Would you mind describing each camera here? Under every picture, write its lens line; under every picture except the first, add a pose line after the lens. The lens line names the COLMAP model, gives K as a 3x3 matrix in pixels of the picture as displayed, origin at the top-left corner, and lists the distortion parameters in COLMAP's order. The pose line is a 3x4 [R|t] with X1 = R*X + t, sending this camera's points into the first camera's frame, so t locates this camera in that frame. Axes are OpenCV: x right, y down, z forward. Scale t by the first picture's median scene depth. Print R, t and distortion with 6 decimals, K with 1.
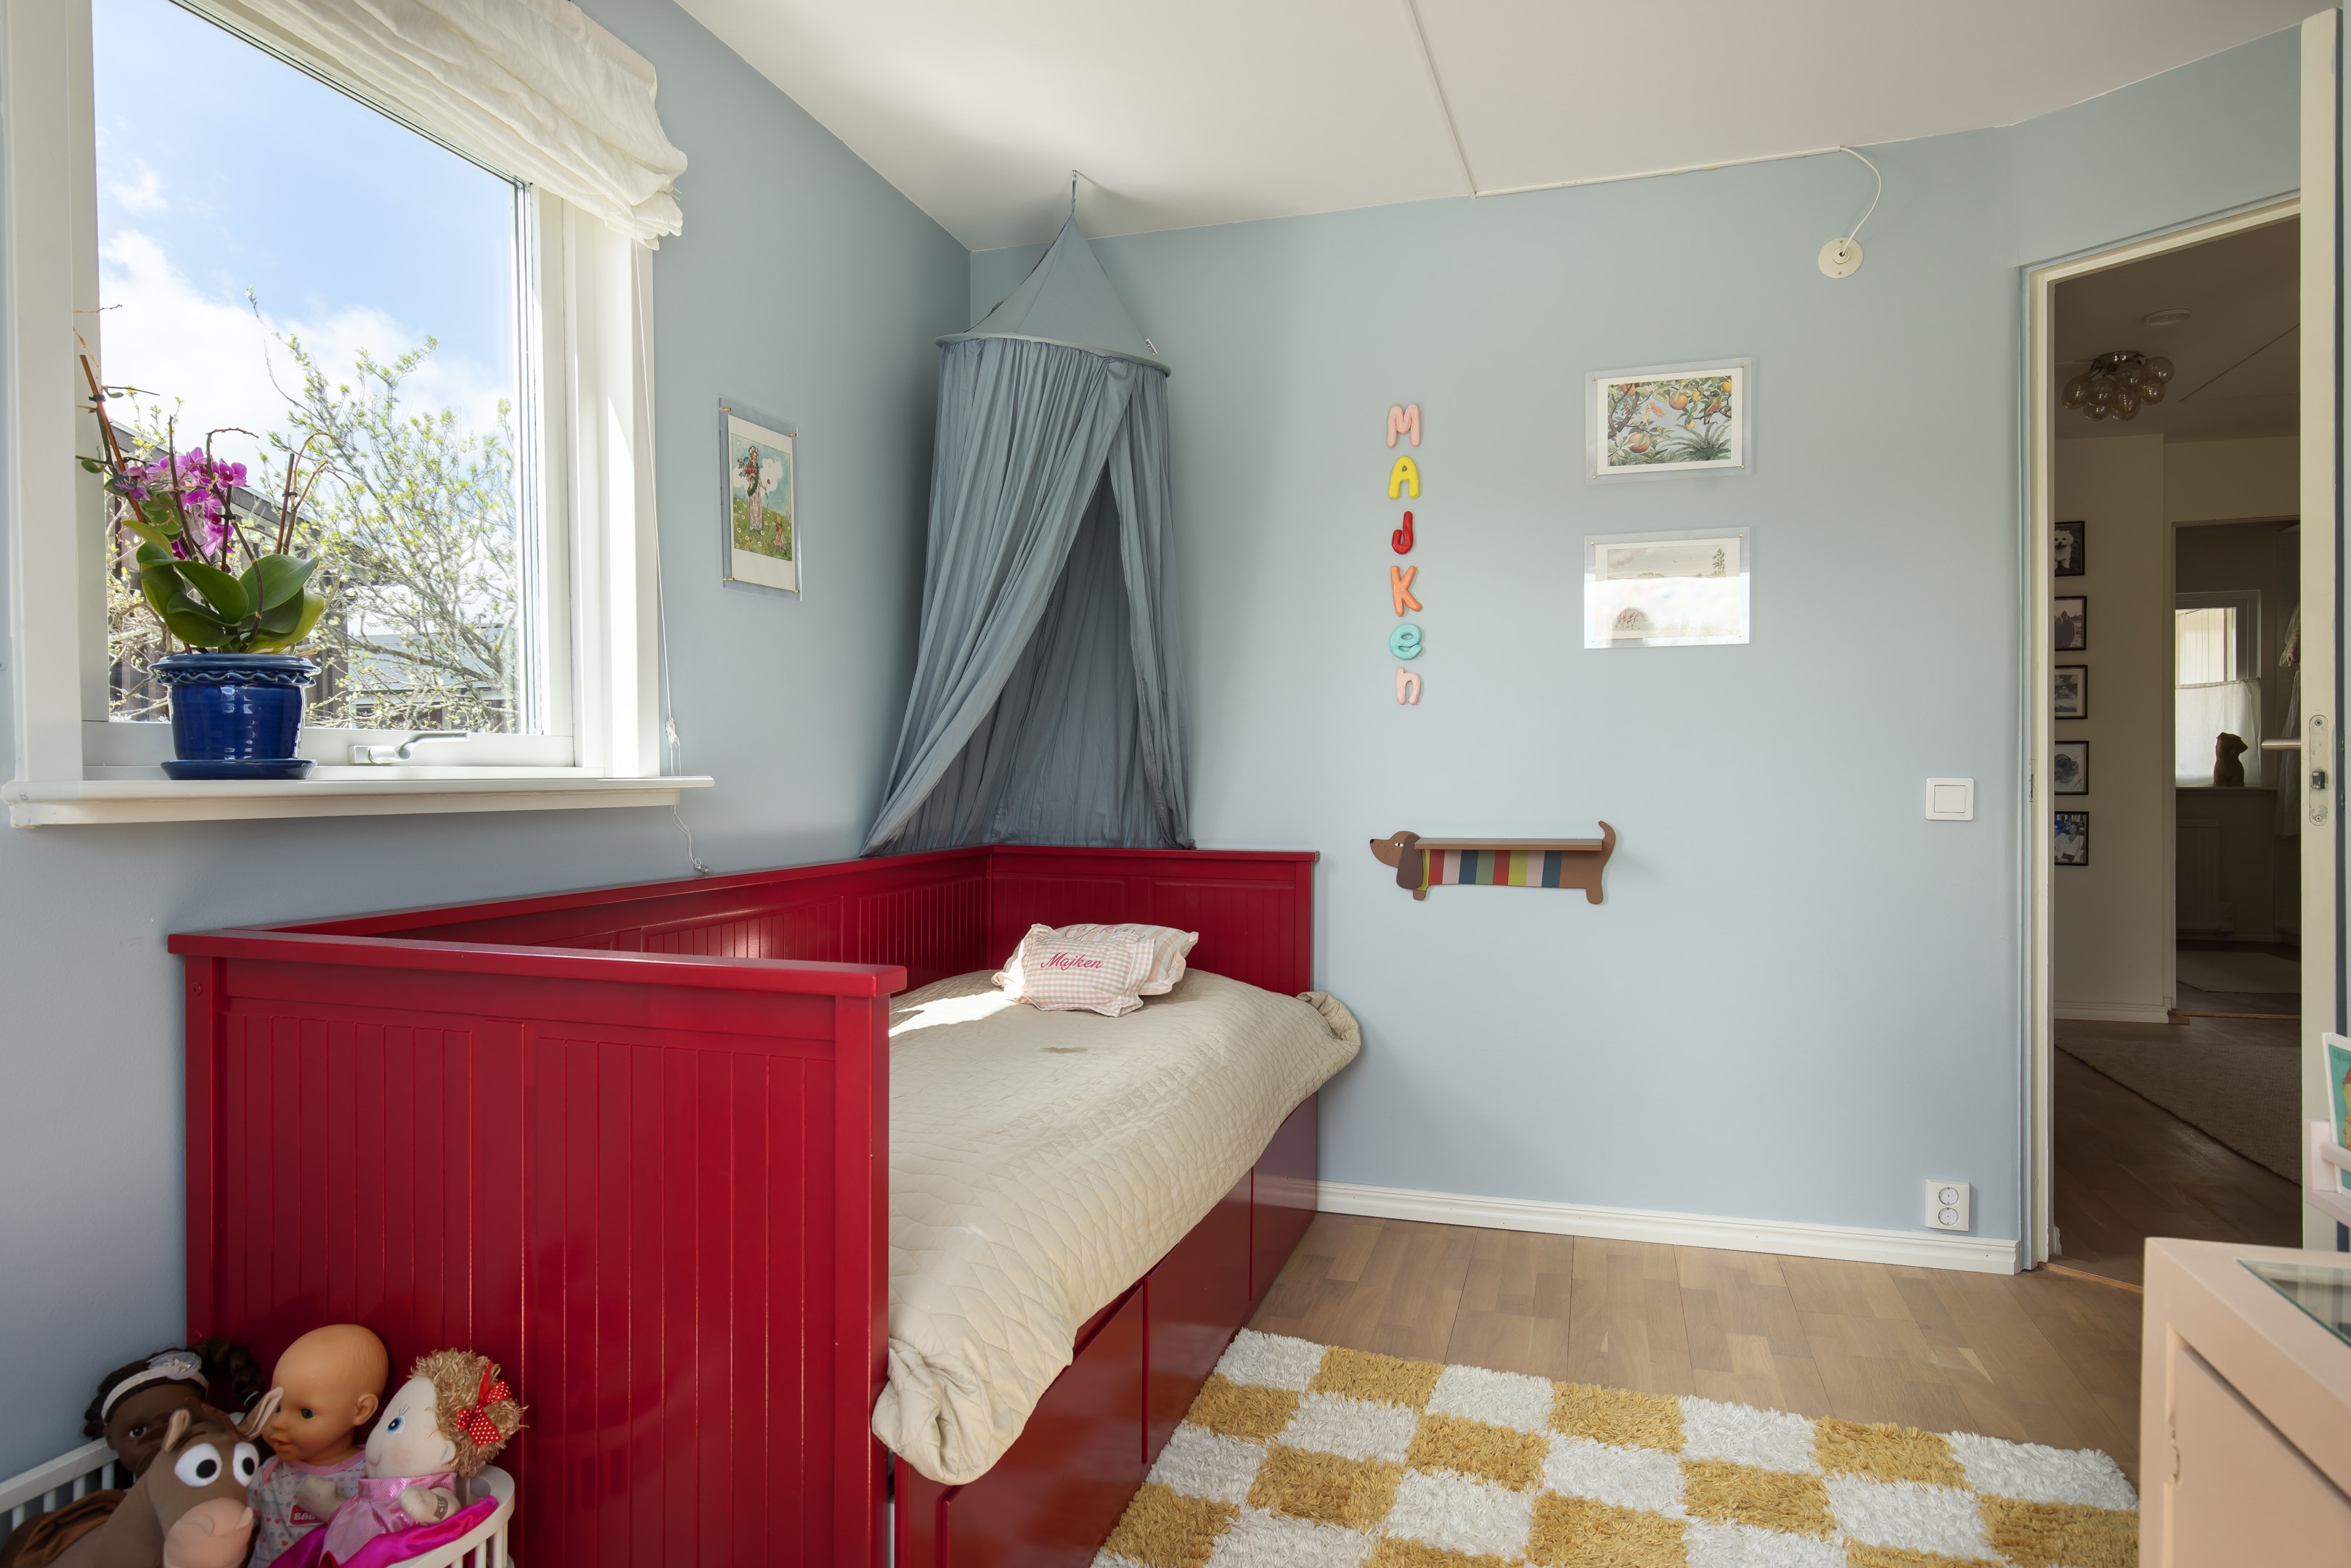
lens RADIAL K [[1409.2, 0, 1176.5], [0, 1409.2, 771.0], [0, 0, 1]] dist [0.001645, 0.000232]
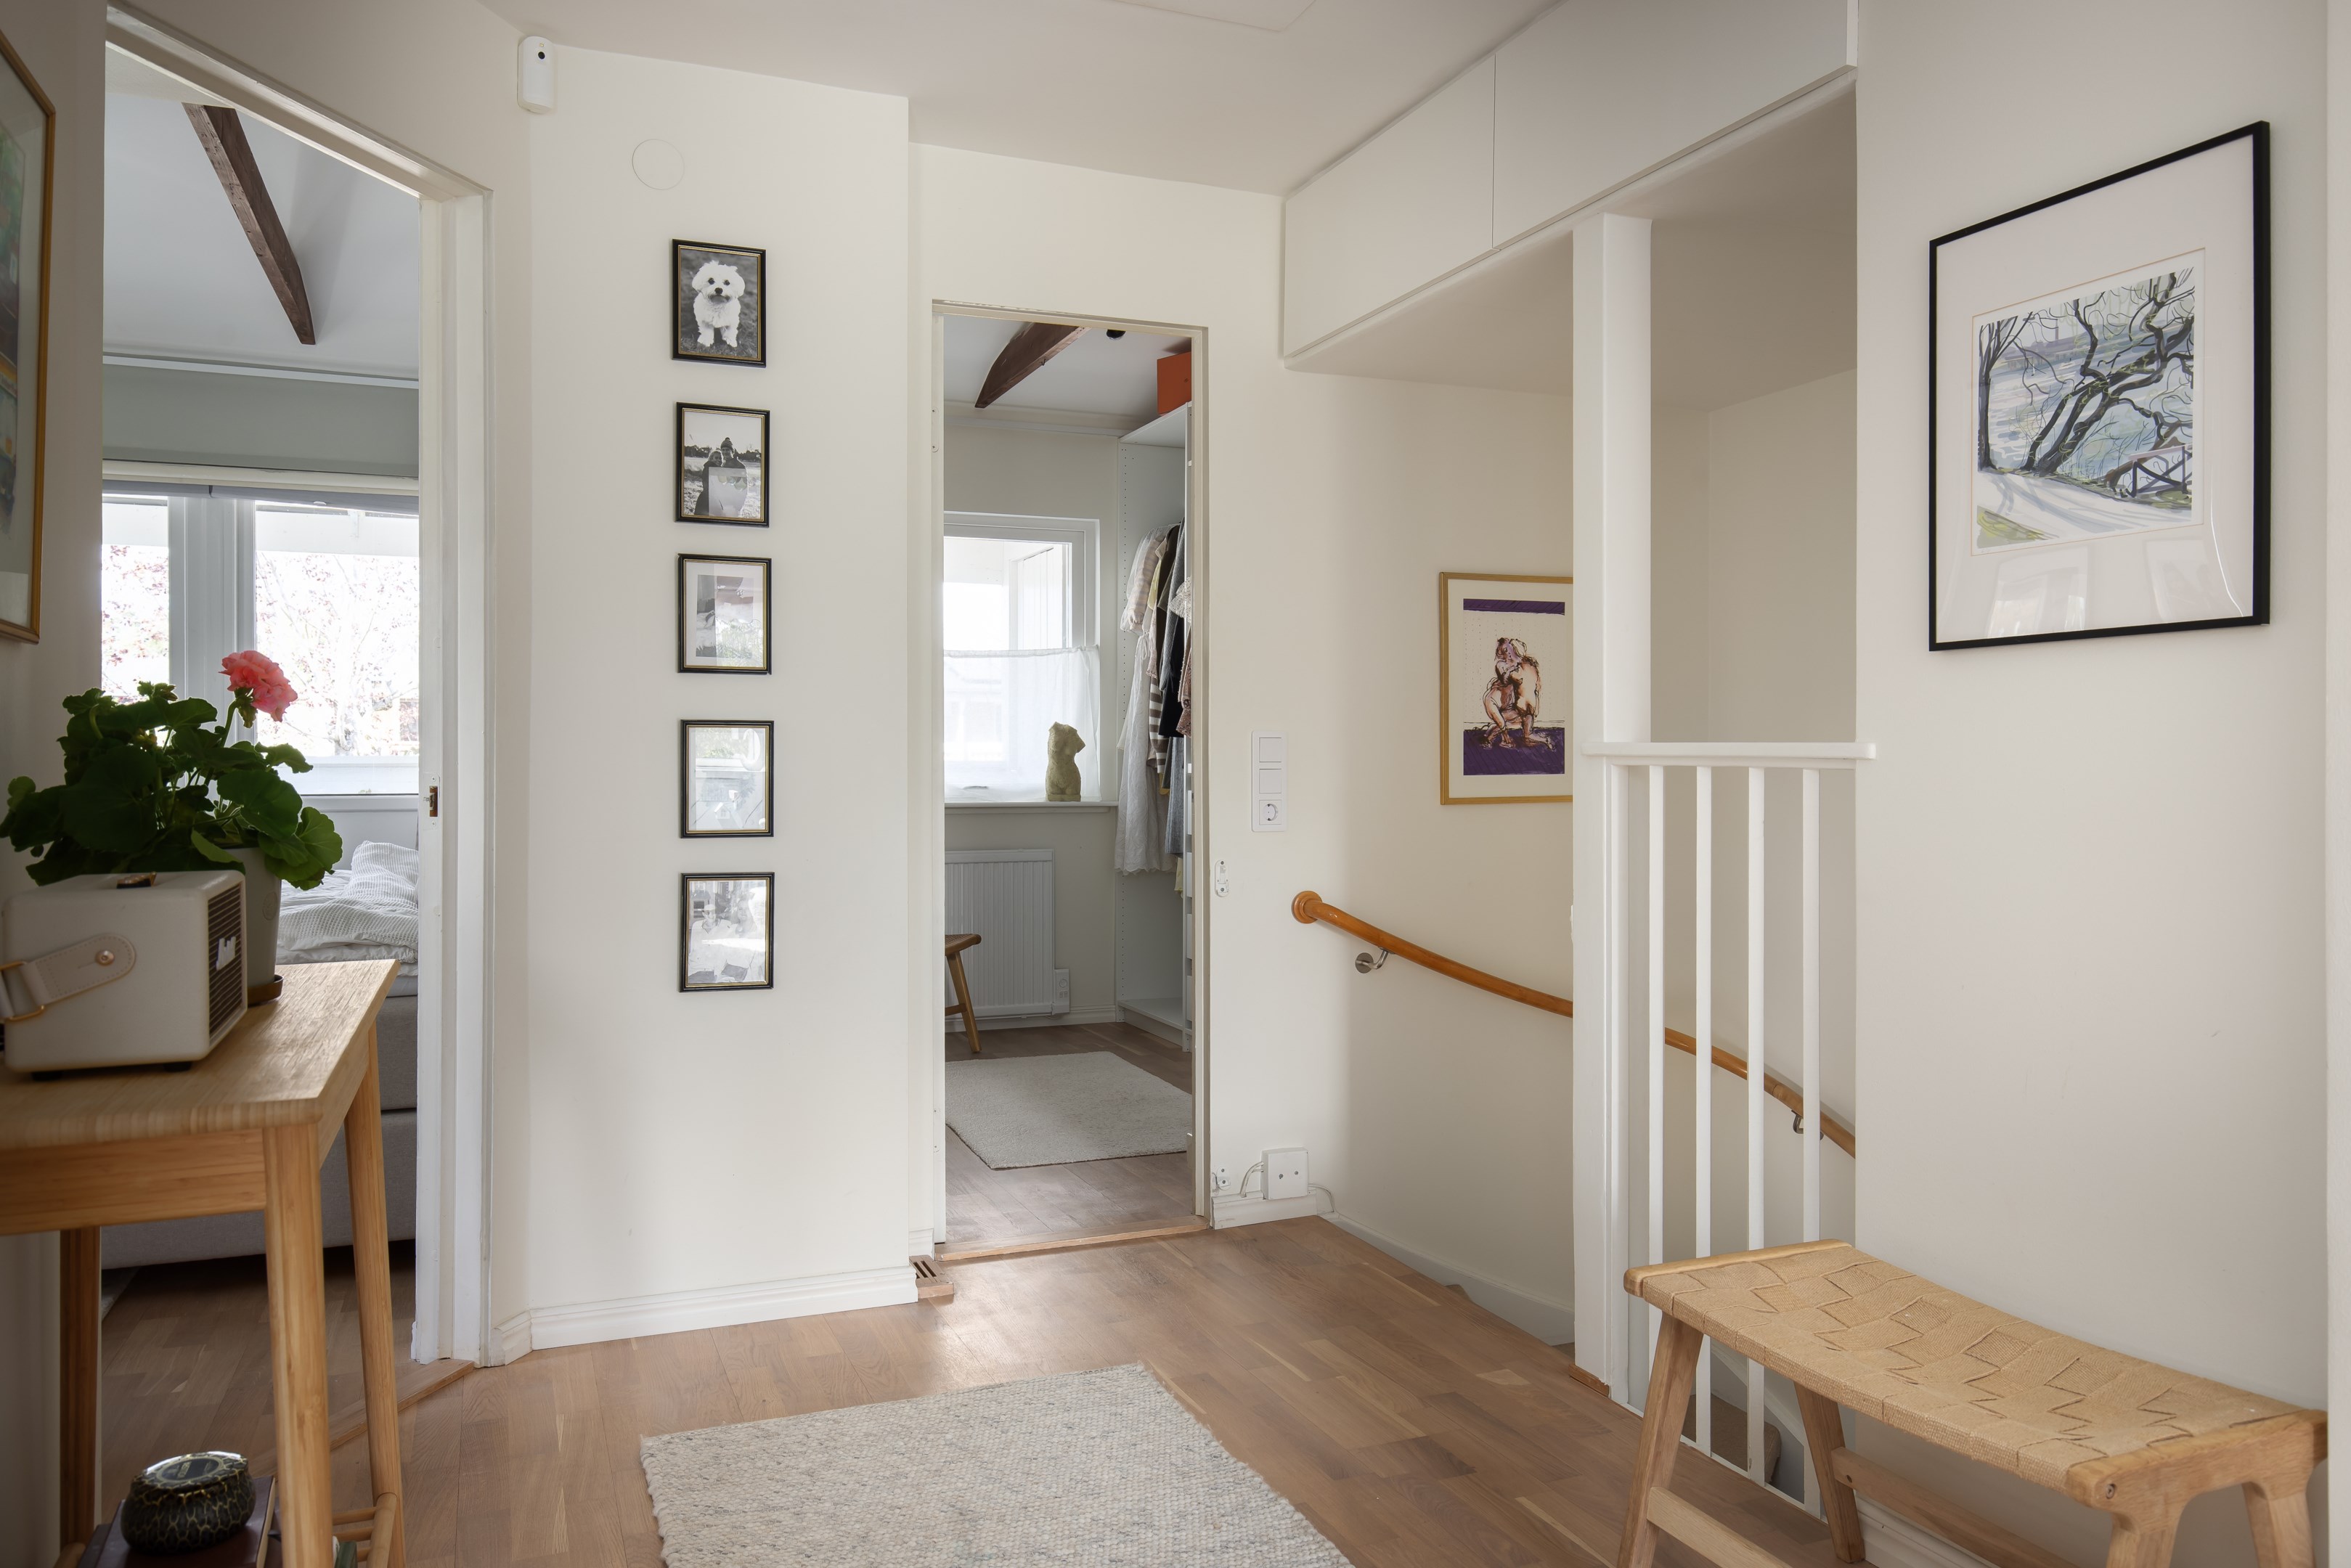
lens RADIAL K [[1606.5, 0, 1174.5], [0, 1606.5, 786.3], [0, 0, 1]] dist [0.002735, 0.001438]
pose [[0.777297, -0.004748, 0.629116, 0.522556], [-0.000629, 0.999965, 0.008324, -0.005440], [-0.629134, -0.006866, 0.777267, 0.632645]]
